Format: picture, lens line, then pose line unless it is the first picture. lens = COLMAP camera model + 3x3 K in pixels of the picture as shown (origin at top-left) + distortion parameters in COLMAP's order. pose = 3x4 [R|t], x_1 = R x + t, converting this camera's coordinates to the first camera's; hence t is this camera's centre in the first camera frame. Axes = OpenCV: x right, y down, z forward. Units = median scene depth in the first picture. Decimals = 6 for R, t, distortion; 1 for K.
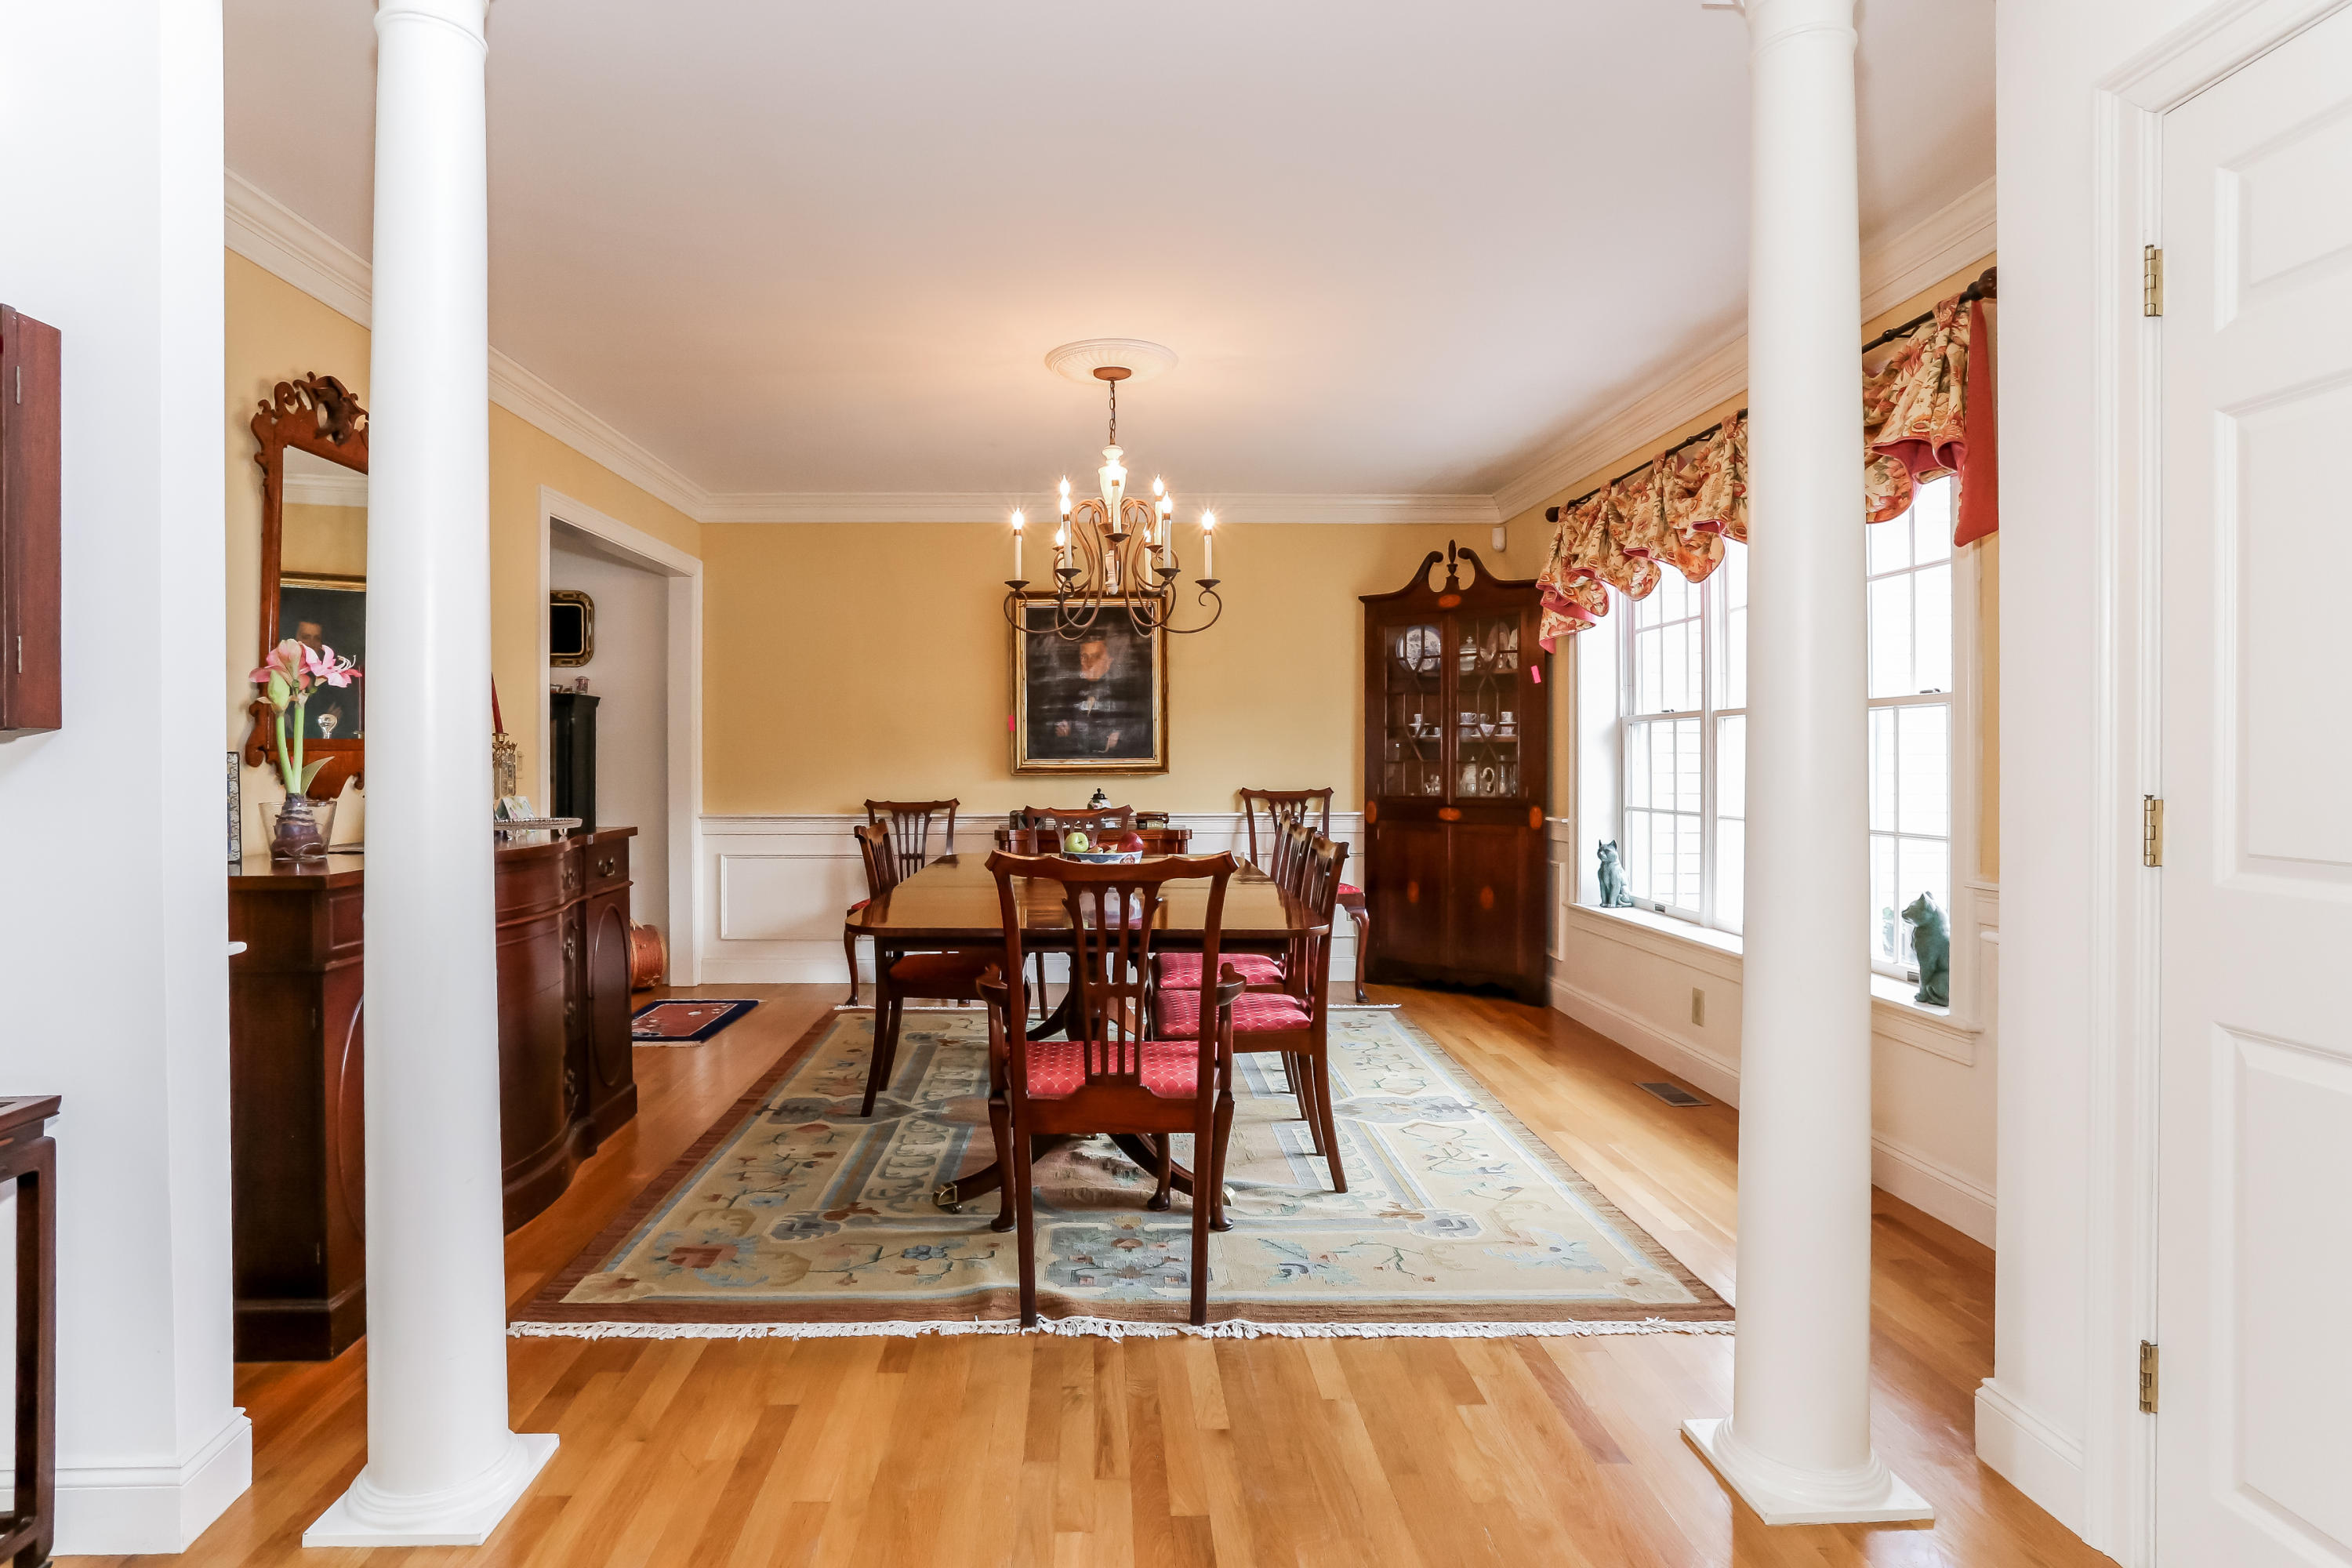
lens RADIAL K [[1166.4, 0, 1176.0], [0, 1166.4, 784.0], [0, 0, 1]] dist [0.000914, 0.000589]
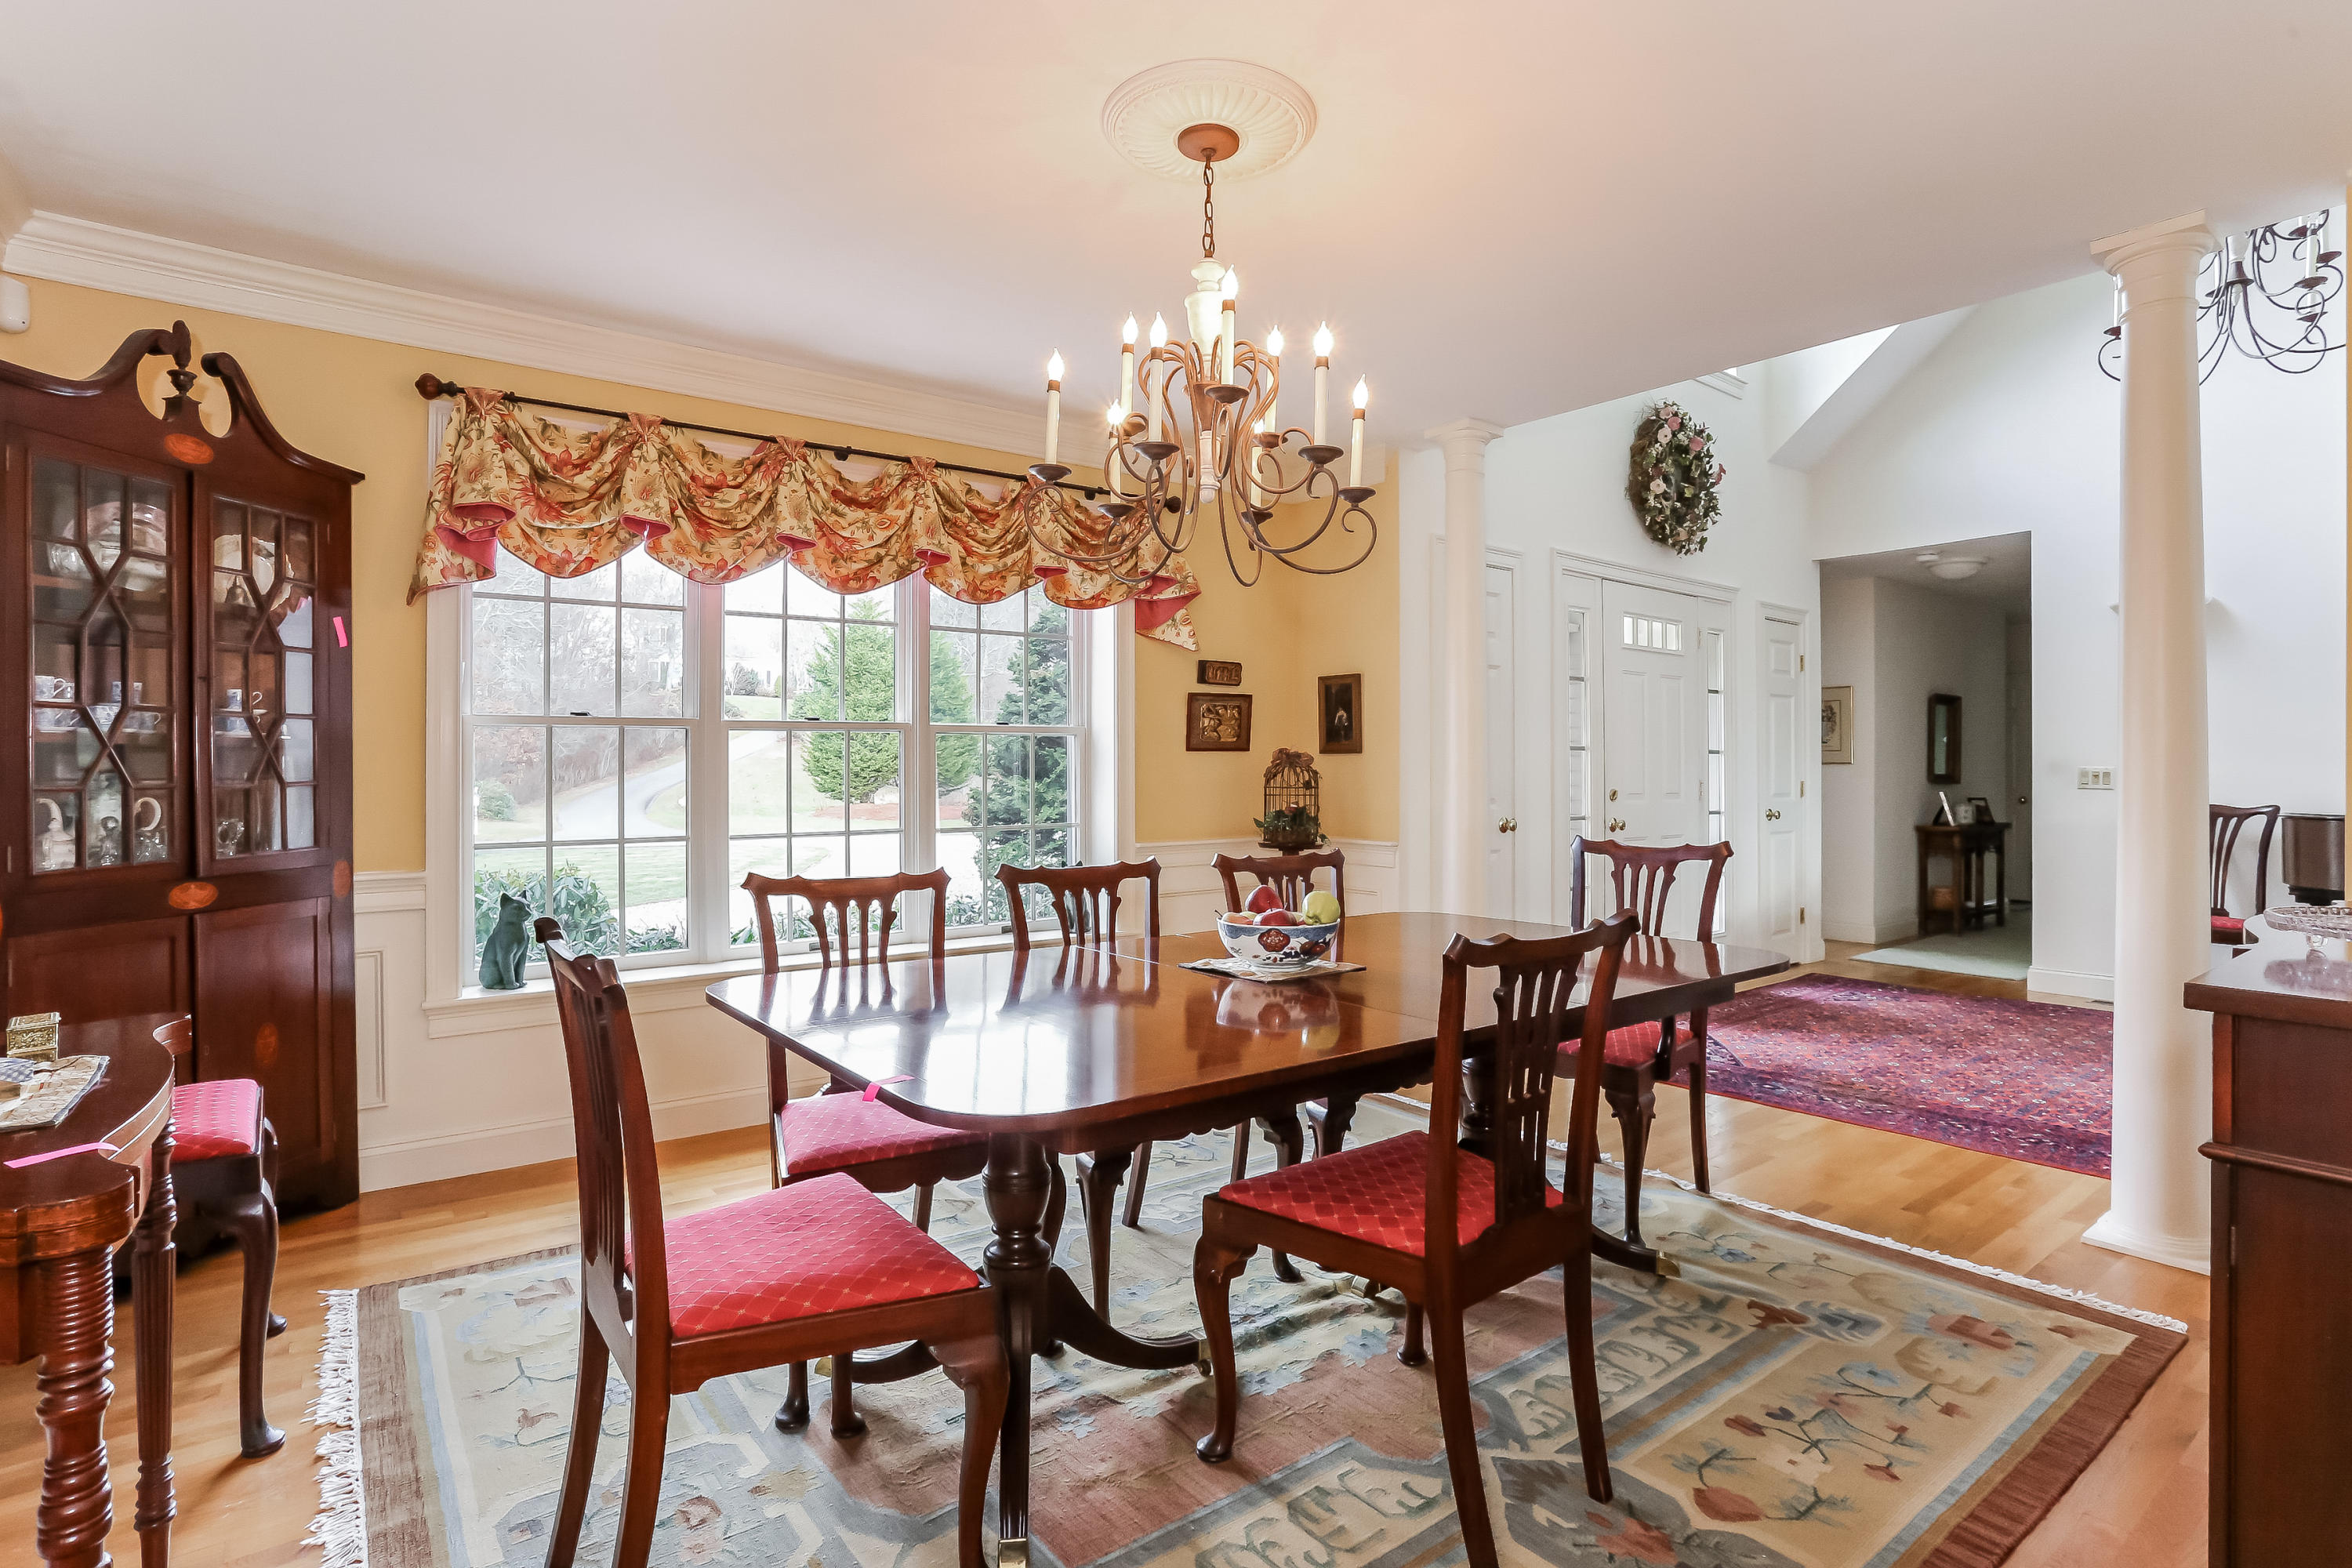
lens RADIAL K [[1148.8, 0, 1176.0], [0, 1148.8, 784.0], [0, 0, 1]] dist [-0.055219, 0.032567]
pose [[-0.538704, -0.012179, 0.842407, -0.647055], [0.020559, 0.999408, 0.027596, -0.042576], [-0.842244, 0.032185, -0.538134, 1.592238]]
